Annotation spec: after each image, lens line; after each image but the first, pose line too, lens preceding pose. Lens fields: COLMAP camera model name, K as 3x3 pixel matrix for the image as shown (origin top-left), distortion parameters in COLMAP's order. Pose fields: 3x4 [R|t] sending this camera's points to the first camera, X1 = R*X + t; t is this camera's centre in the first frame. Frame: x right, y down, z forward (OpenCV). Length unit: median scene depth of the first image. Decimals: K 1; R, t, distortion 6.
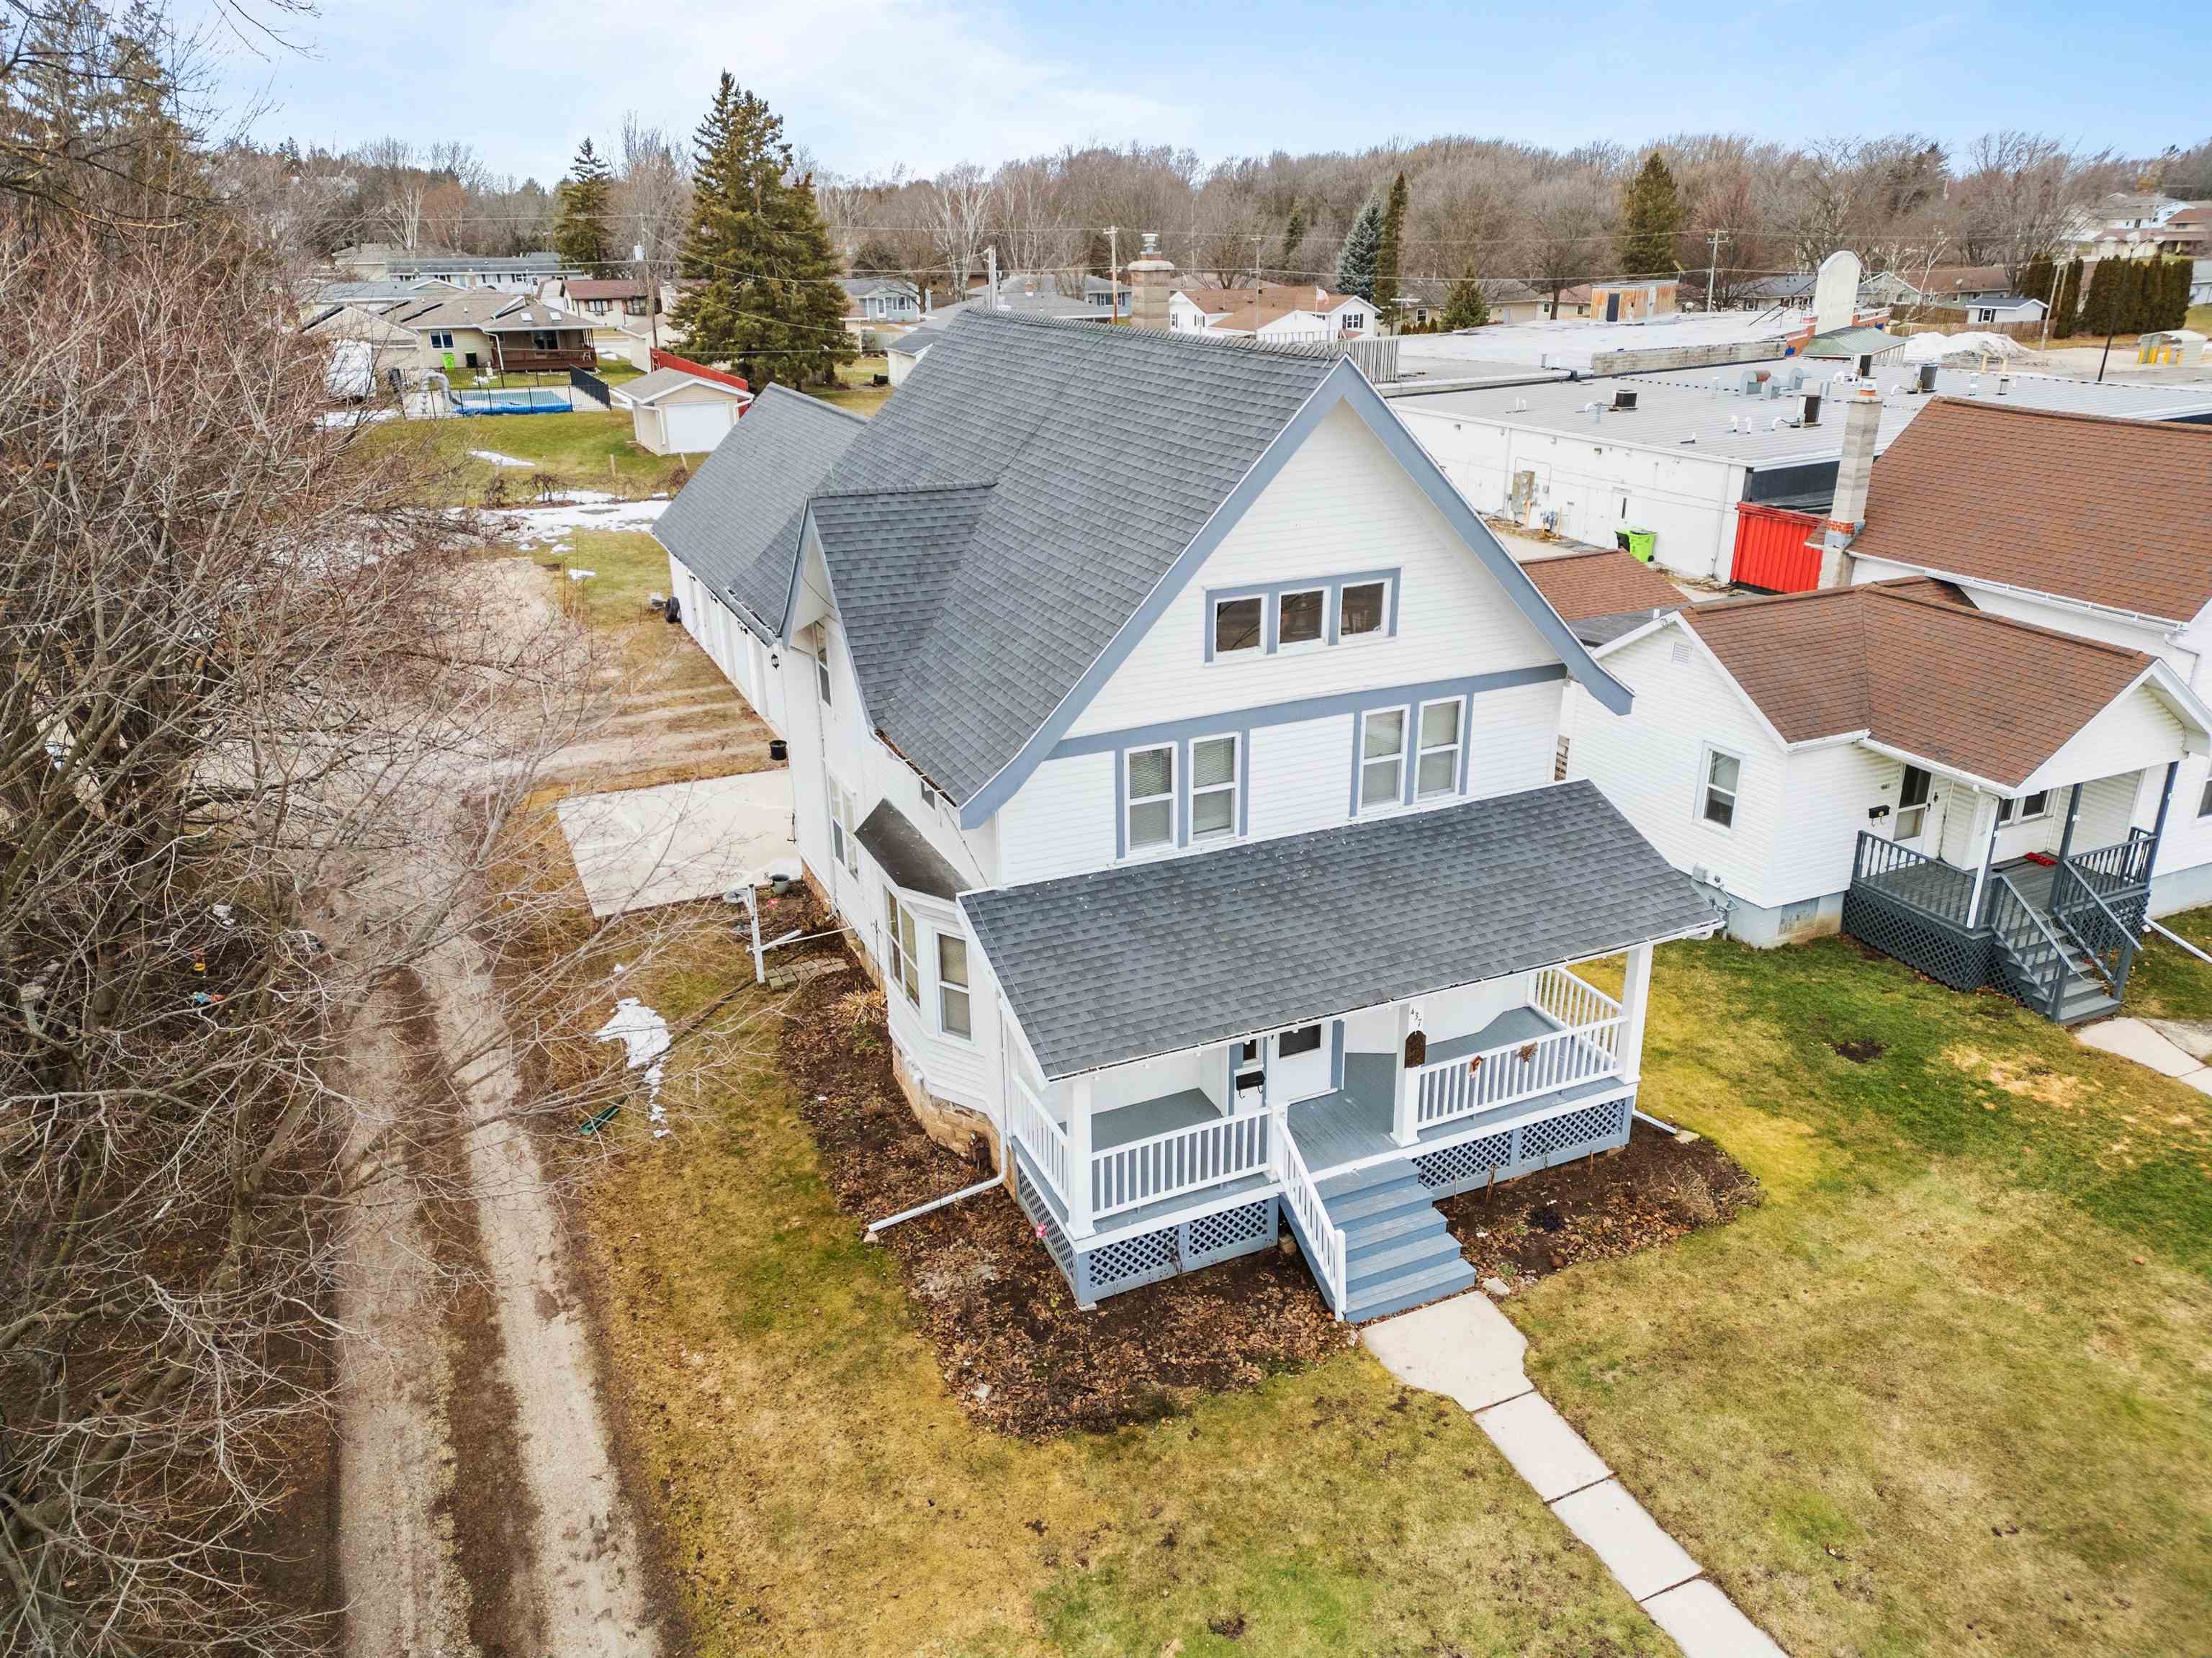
lens RADIAL K [[1546.6, 0, 1105.9], [0, 1546.6, 809.6], [0, 0, 1]] dist [0.074608, -0.063353]
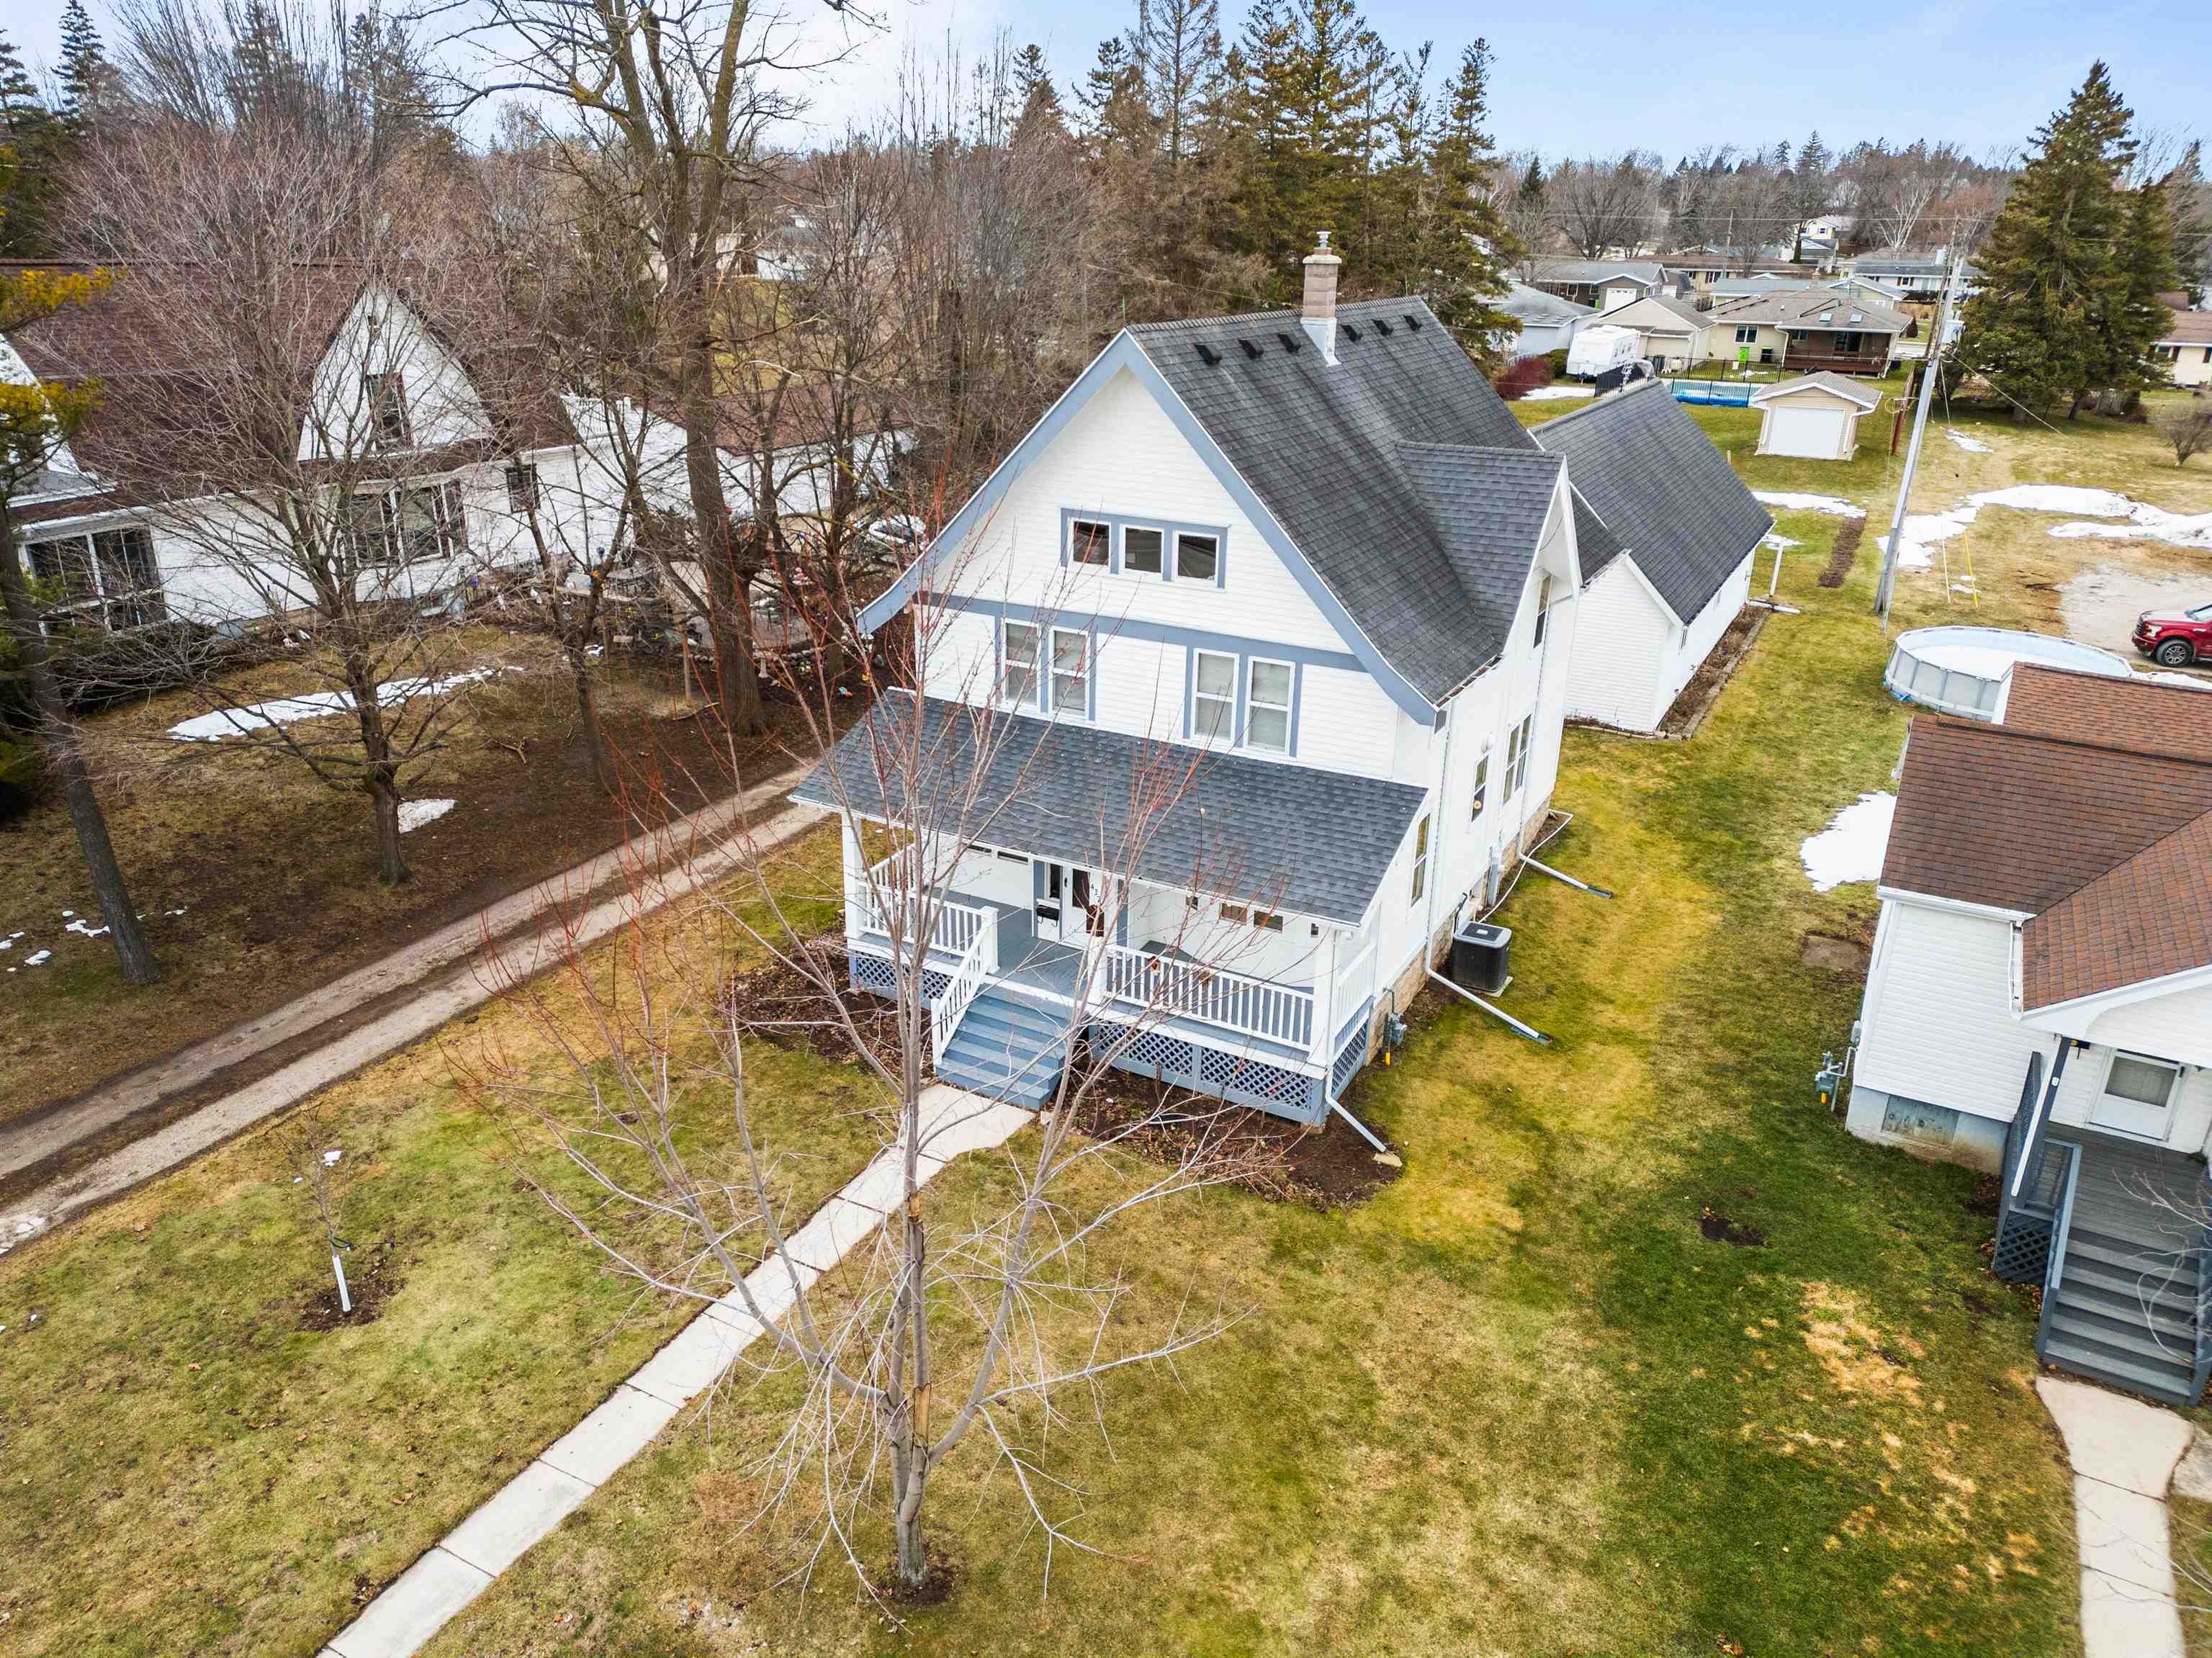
lens RADIAL K [[1546.6, 0, 1114.0], [0, 1546.6, 813.0], [0, 0, 1]] dist [0.074608, -0.063353]
pose [[0.609029, 0.308579, -0.730659, 0.956356], [-0.307595, 0.941009, 0.141026, -0.086712], [0.731074, 0.138858, 0.668019, 0.191489]]
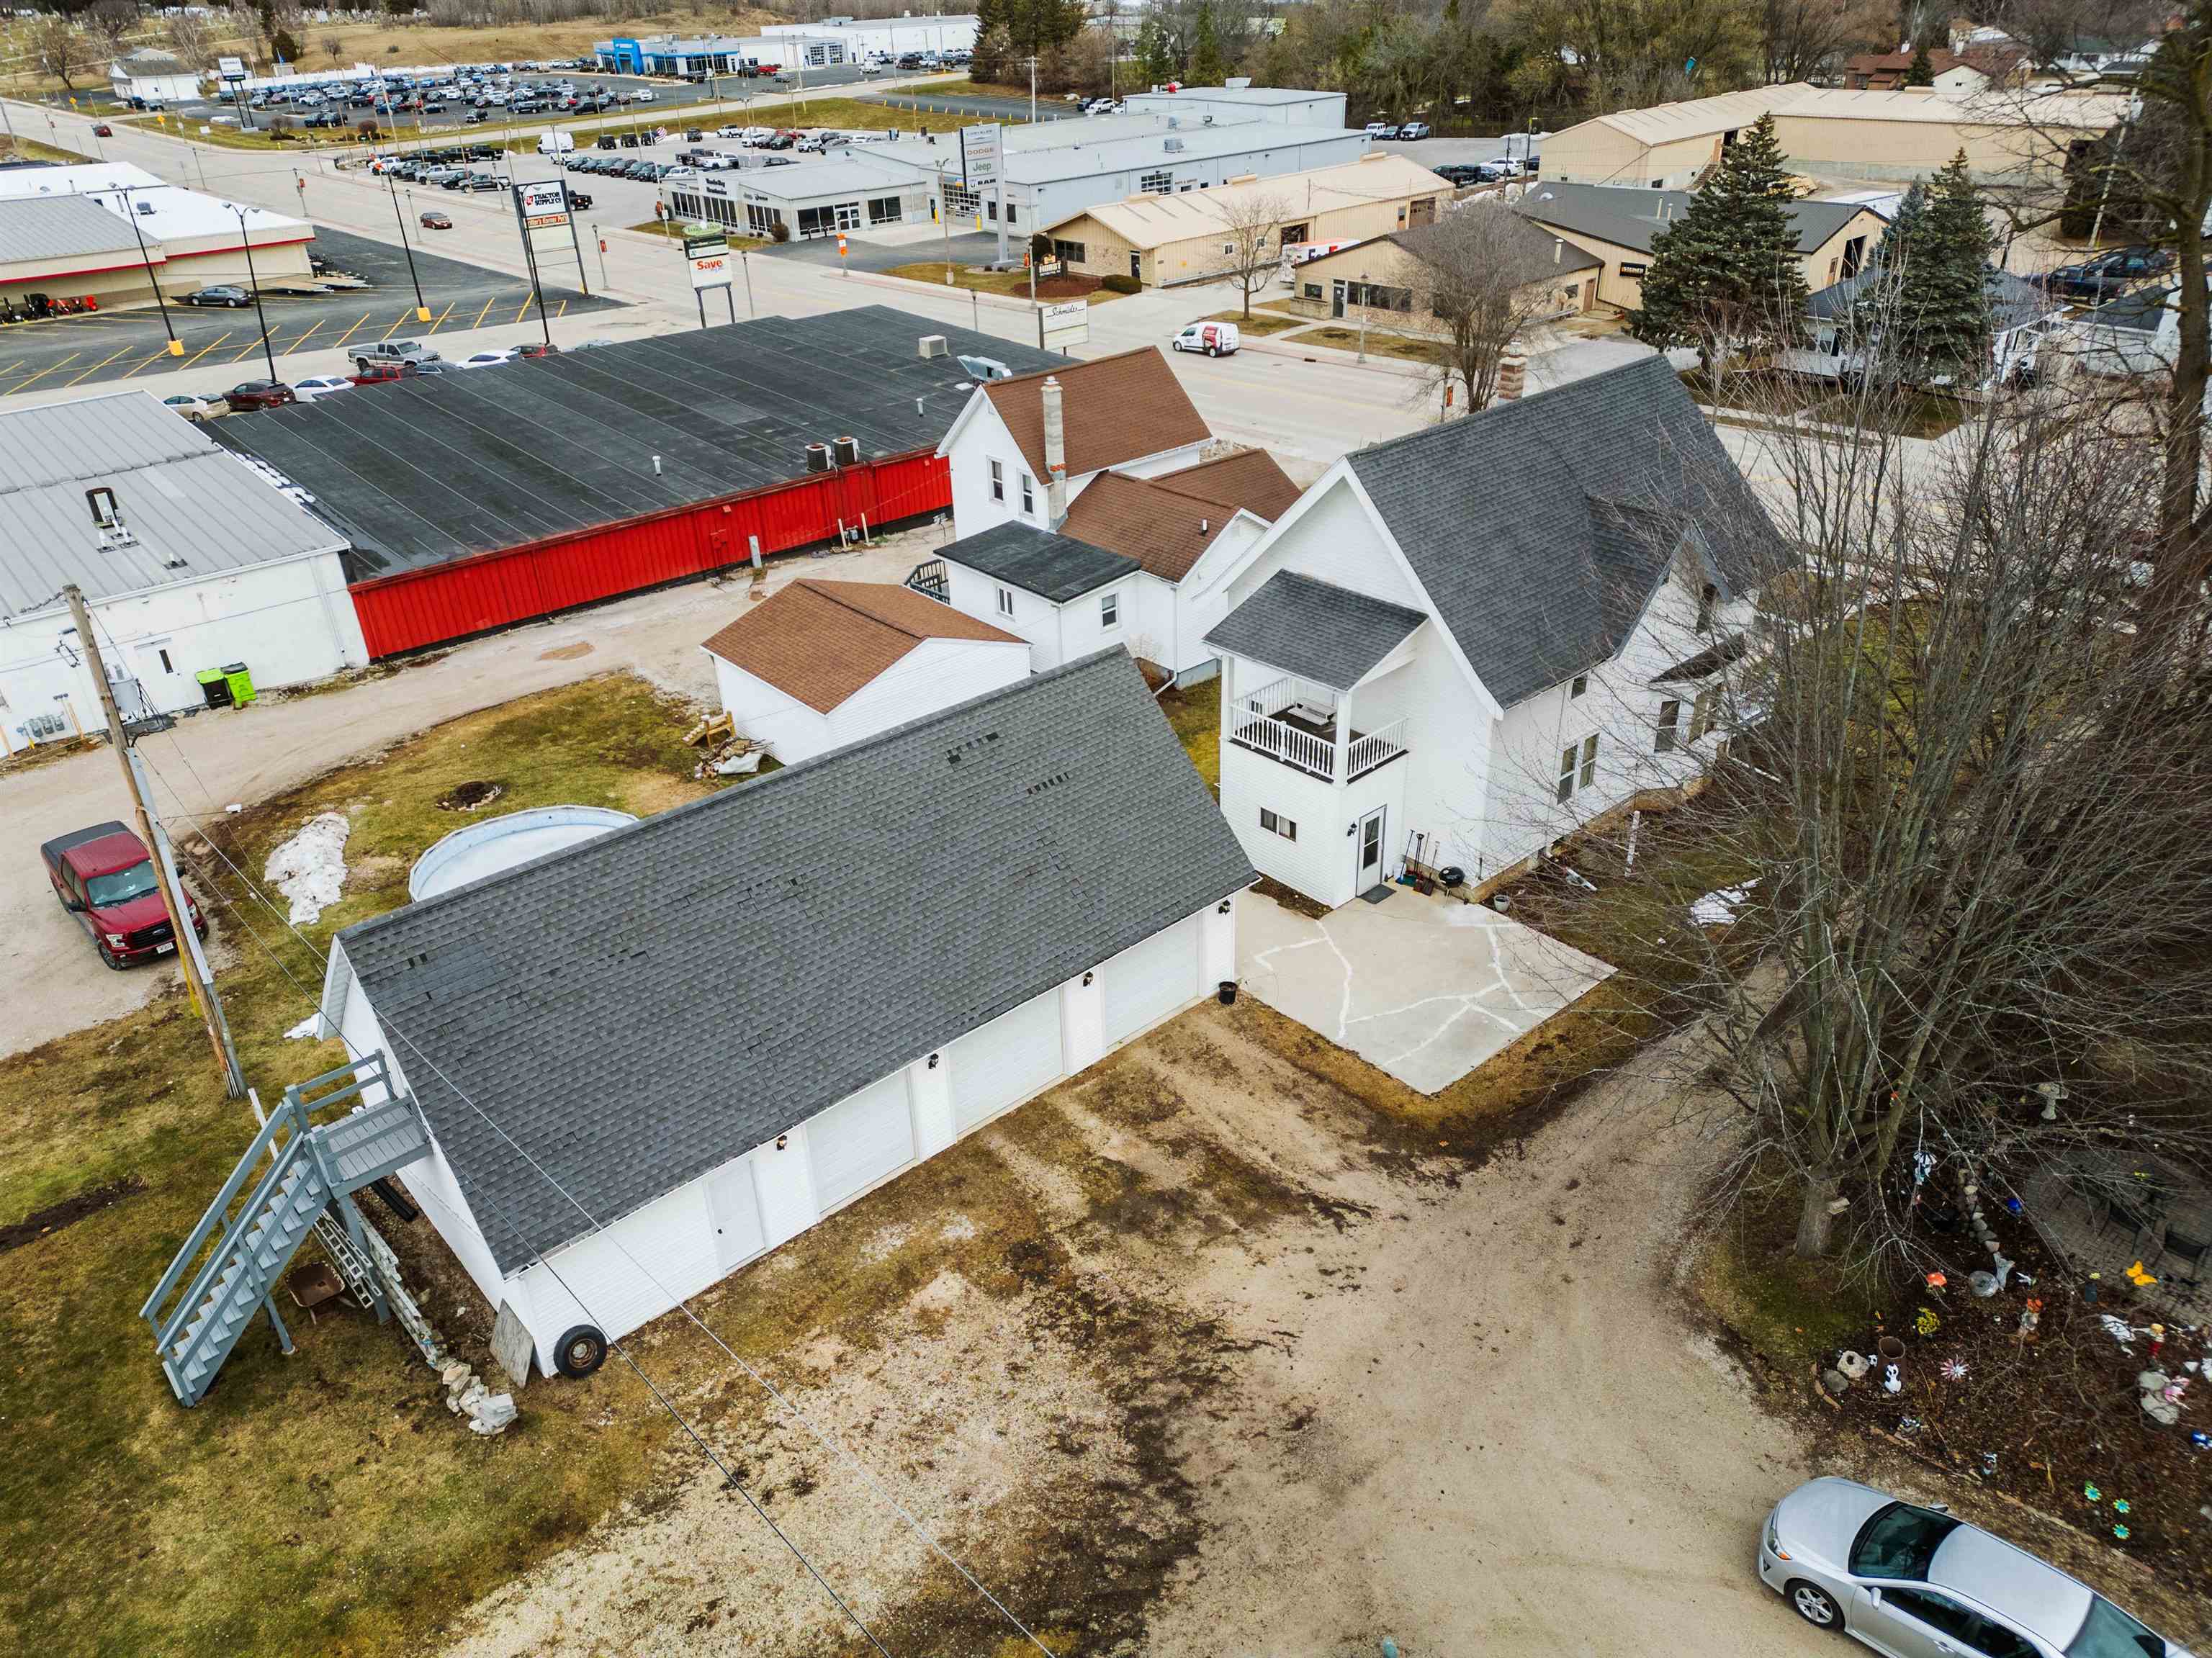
lens RADIAL K [[1546.6, 0, 1100.9], [0, 1546.6, 823.0], [0, 0, 1]] dist [0.074608, -0.063353]
pose [[-0.292401, -0.442178, 0.847927, -1.604047], [0.369570, 0.765539, 0.526658, -1.092637], [-0.881997, 0.467364, -0.060429, 1.849100]]
